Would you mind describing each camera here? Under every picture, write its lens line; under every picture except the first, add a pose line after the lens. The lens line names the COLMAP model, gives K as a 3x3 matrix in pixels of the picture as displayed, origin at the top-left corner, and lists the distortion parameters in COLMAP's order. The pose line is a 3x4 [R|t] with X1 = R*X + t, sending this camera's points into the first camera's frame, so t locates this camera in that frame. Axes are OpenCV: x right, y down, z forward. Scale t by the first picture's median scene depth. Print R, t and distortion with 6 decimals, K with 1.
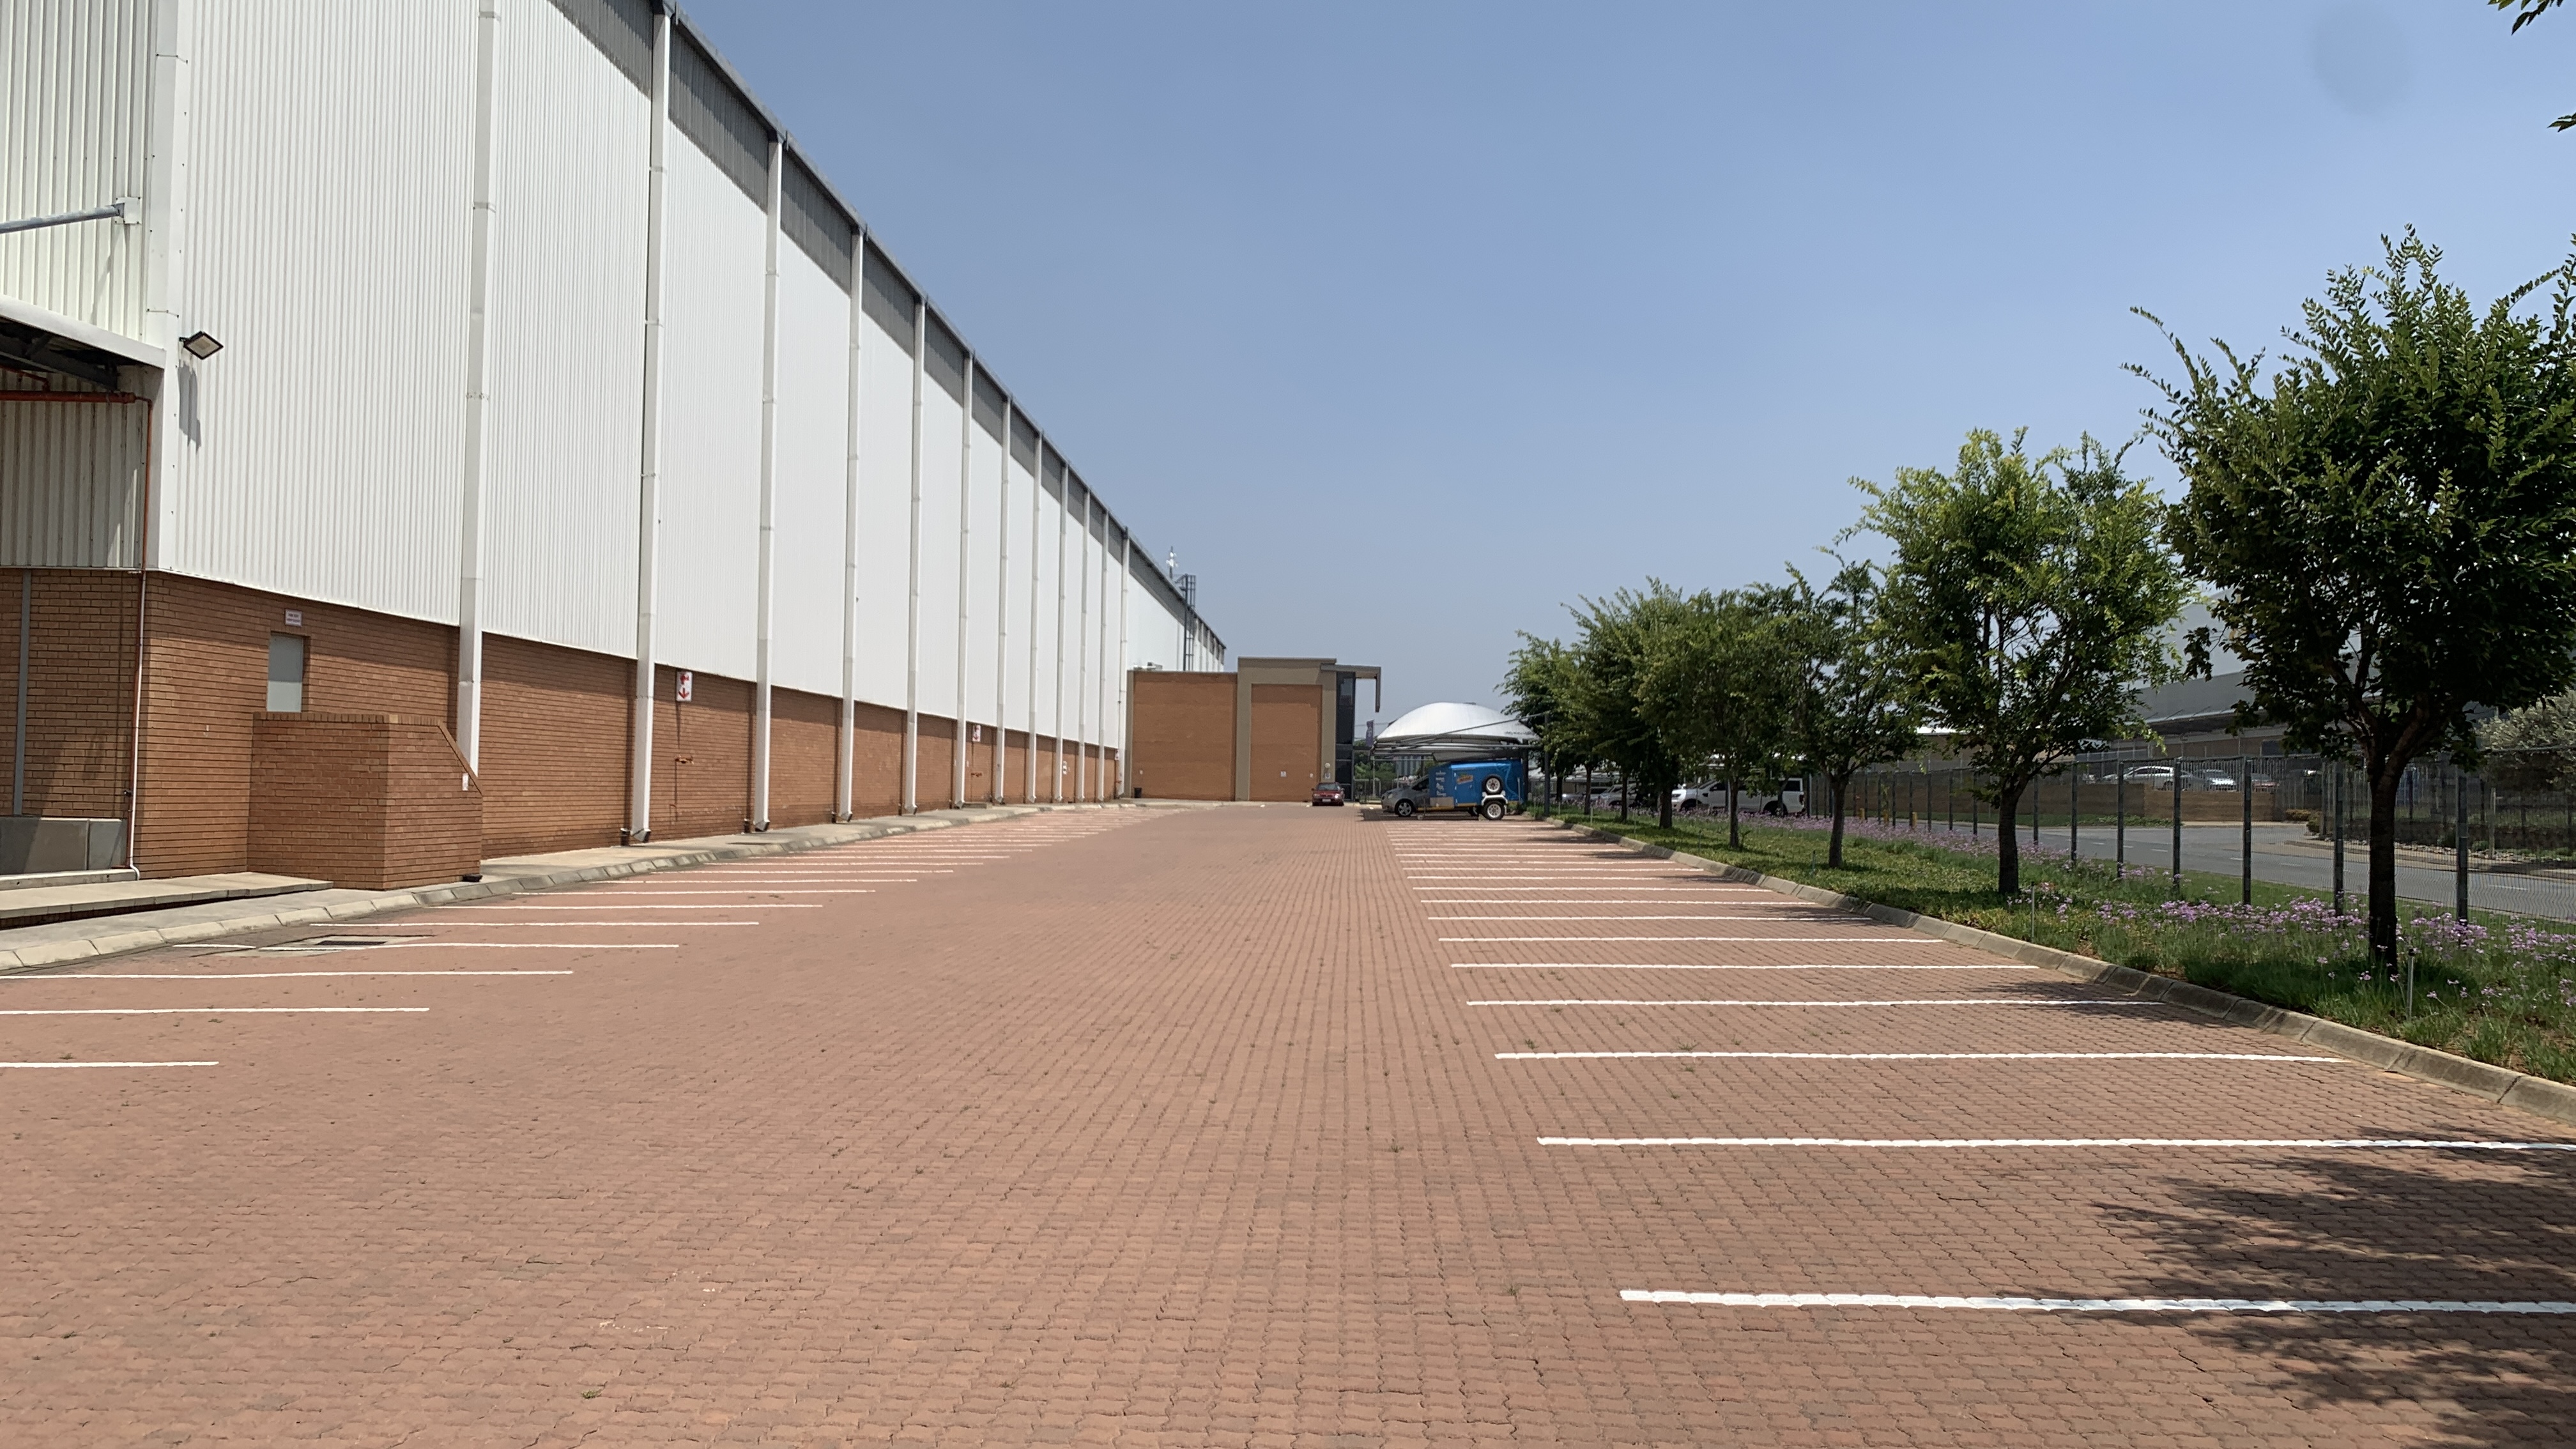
lens RADIAL K [[1903.1, 0, 1321.0], [0, 1903.1, 708.2], [0, 0, 1]] dist [0.060782, -0.080355]
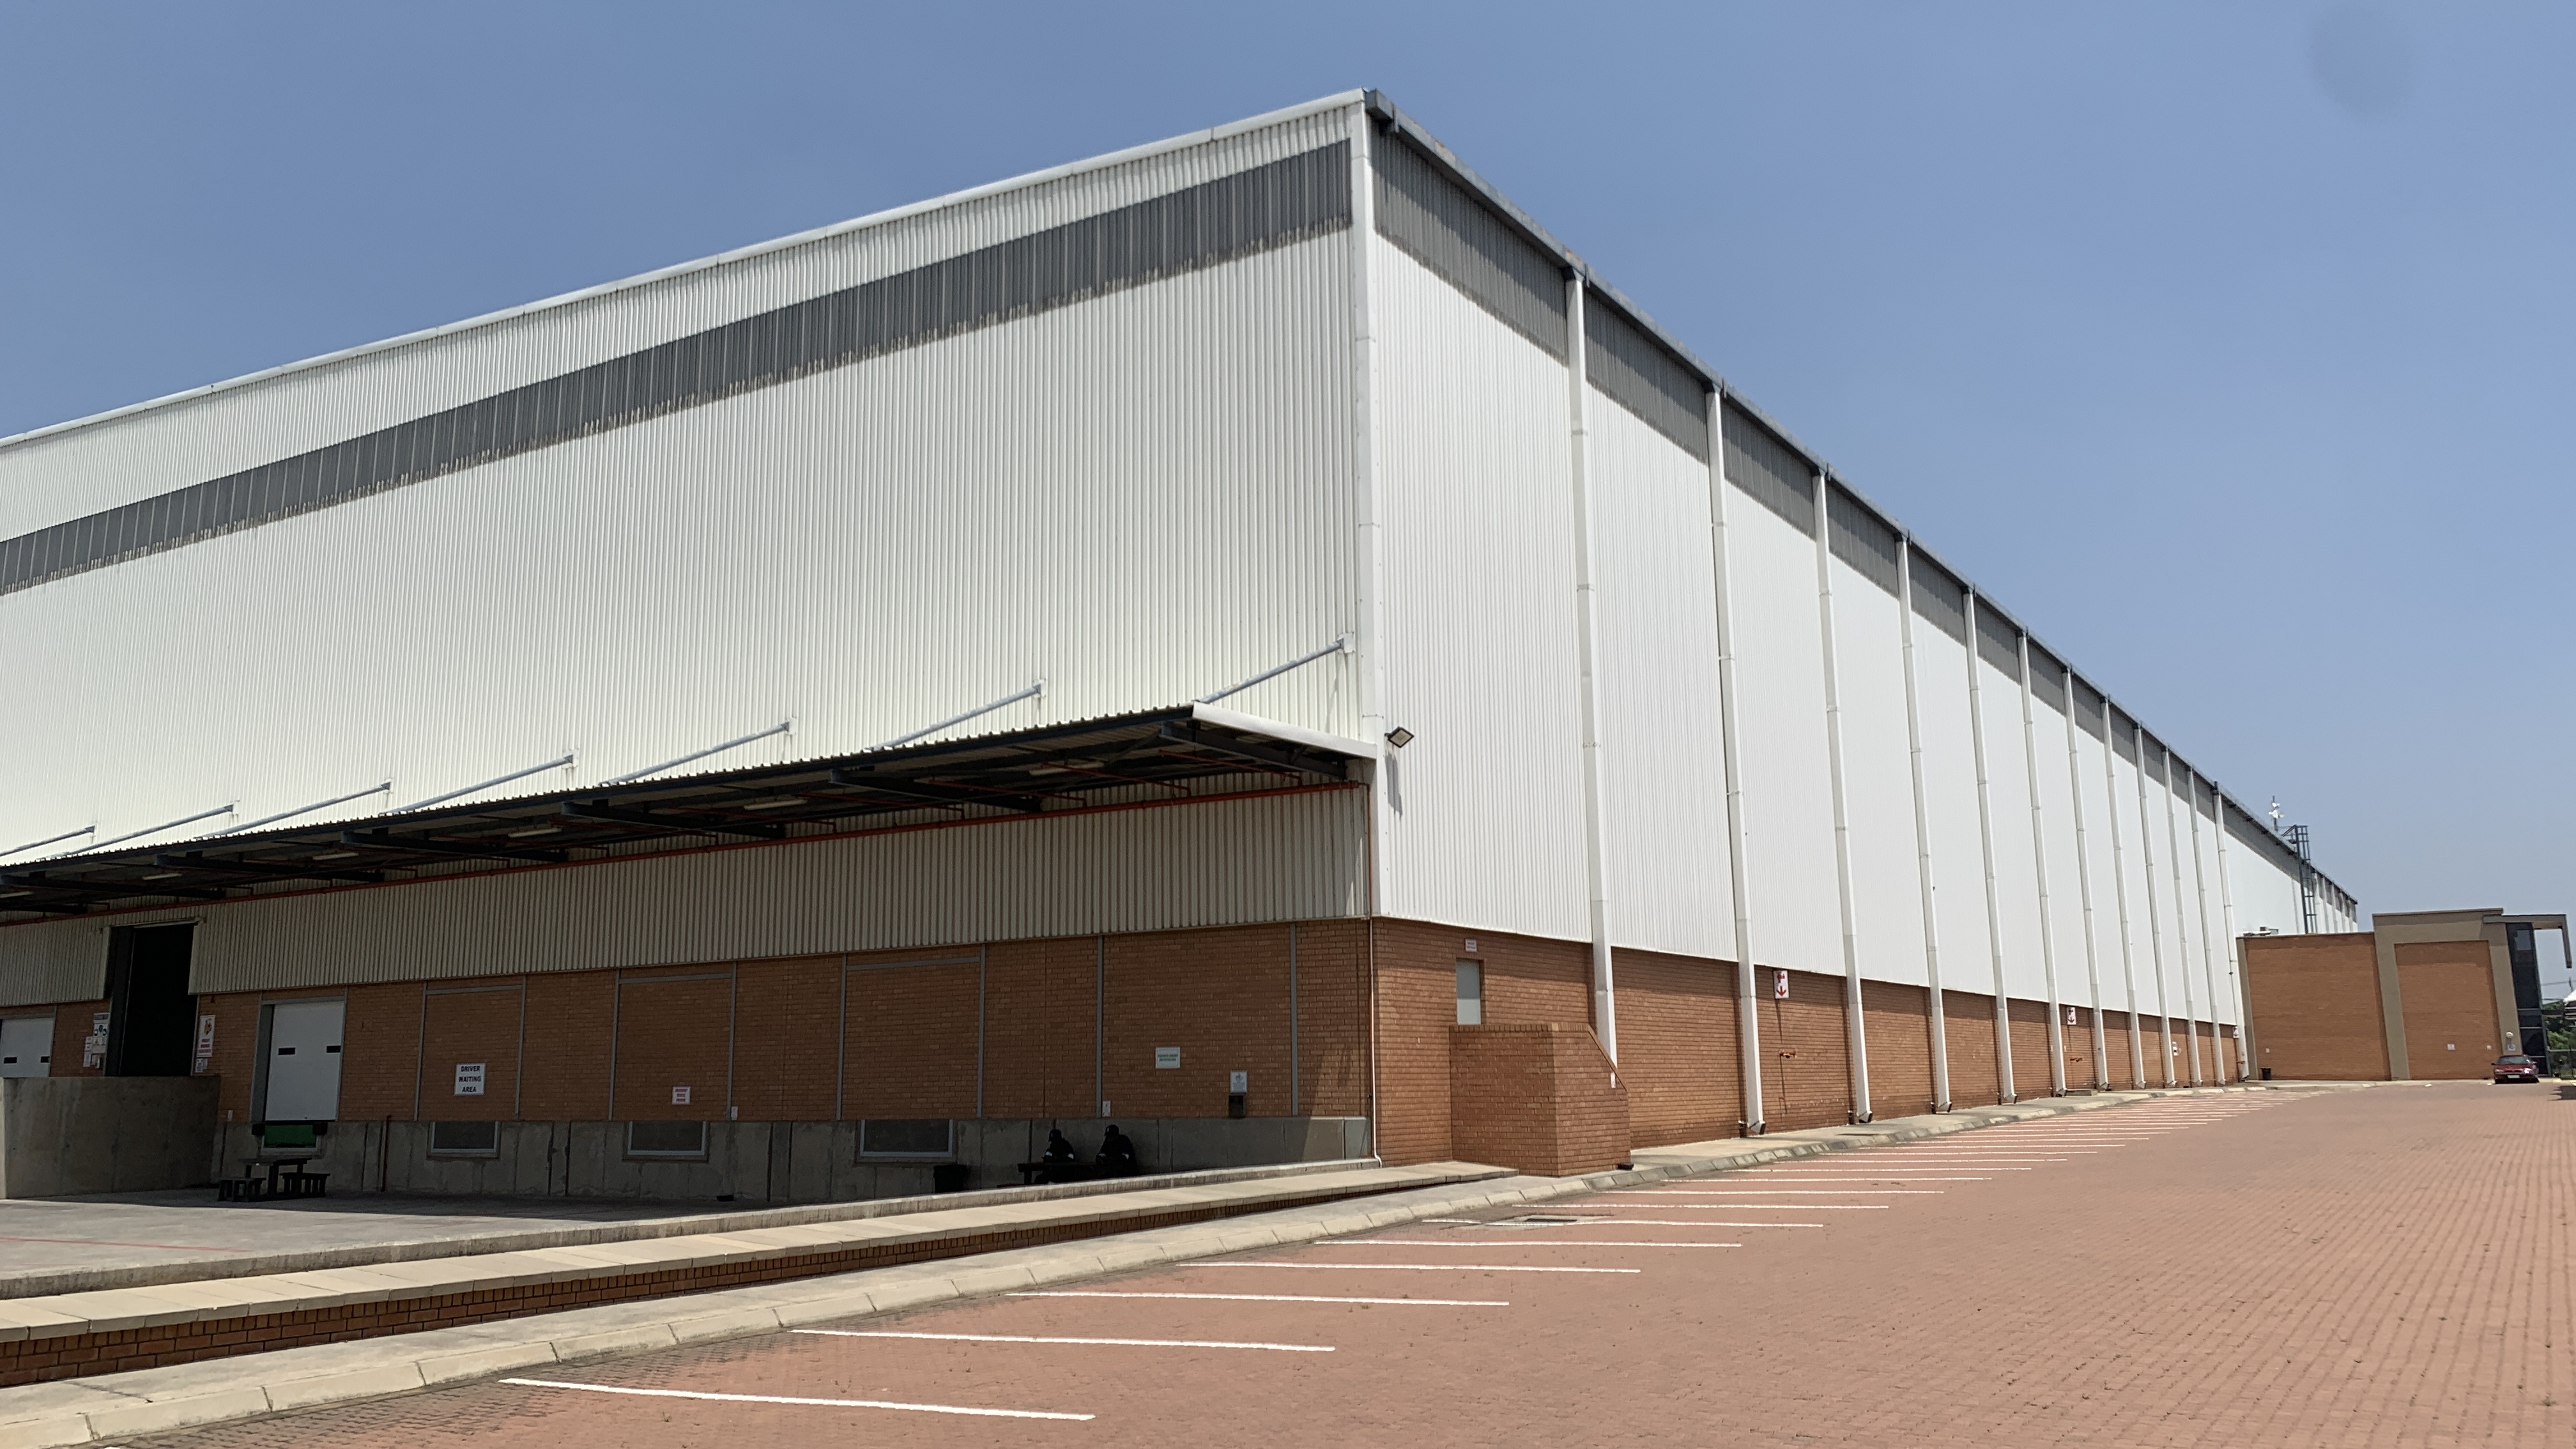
lens RADIAL K [[1911.7, 0, 1332.2], [0, 1911.7, 719.3], [0, 0, 1]] dist [0.017149, -0.005773]
pose [[0.855849, -0.124215, -0.502088, 0.007971], [0.051035, 0.986278, -0.157010, -0.002695], [0.514701, 0.108752, 0.850444, -0.056754]]
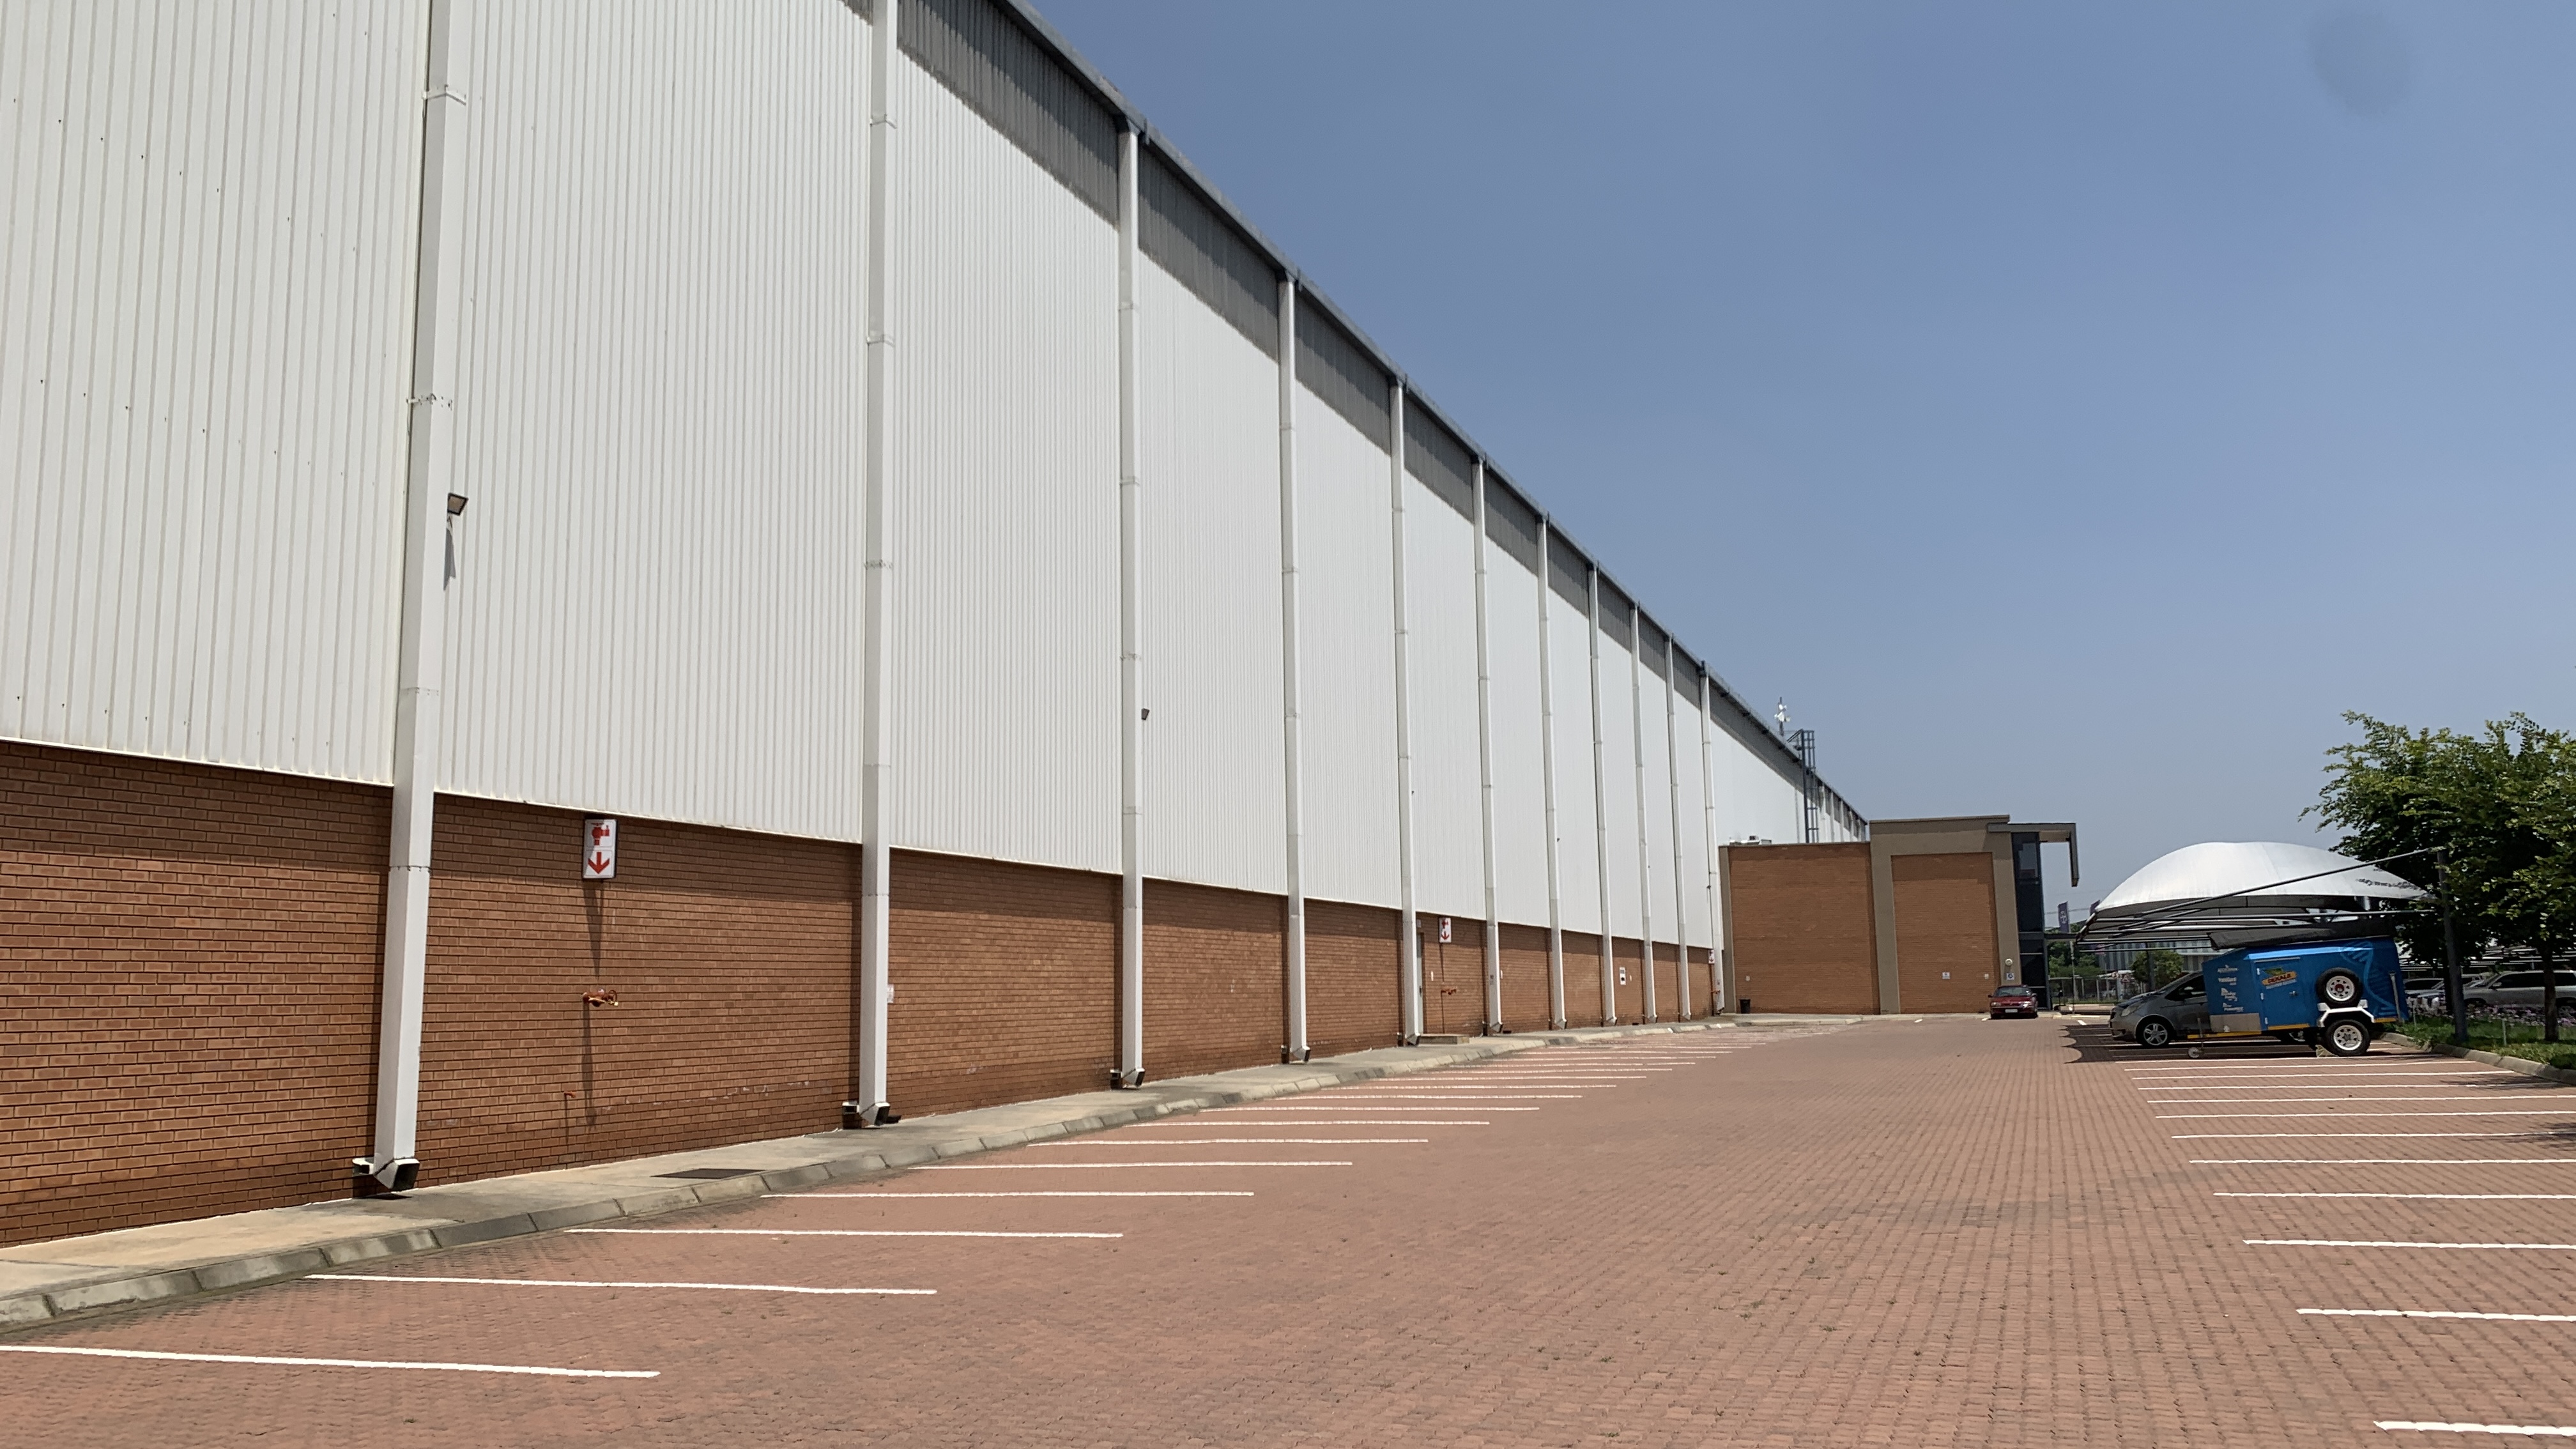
lens RADIAL K [[2007.2, 0, 1288.0], [0, 2007.2, 724.5], [0, 0, 1]] dist [0.155433, -0.221814]
pose [[0.943487, -0.076492, -0.322460, 0.007662], [0.046369, 0.993897, -0.100095, 0.018139], [0.328149, 0.079486, 0.941276, 0.572538]]
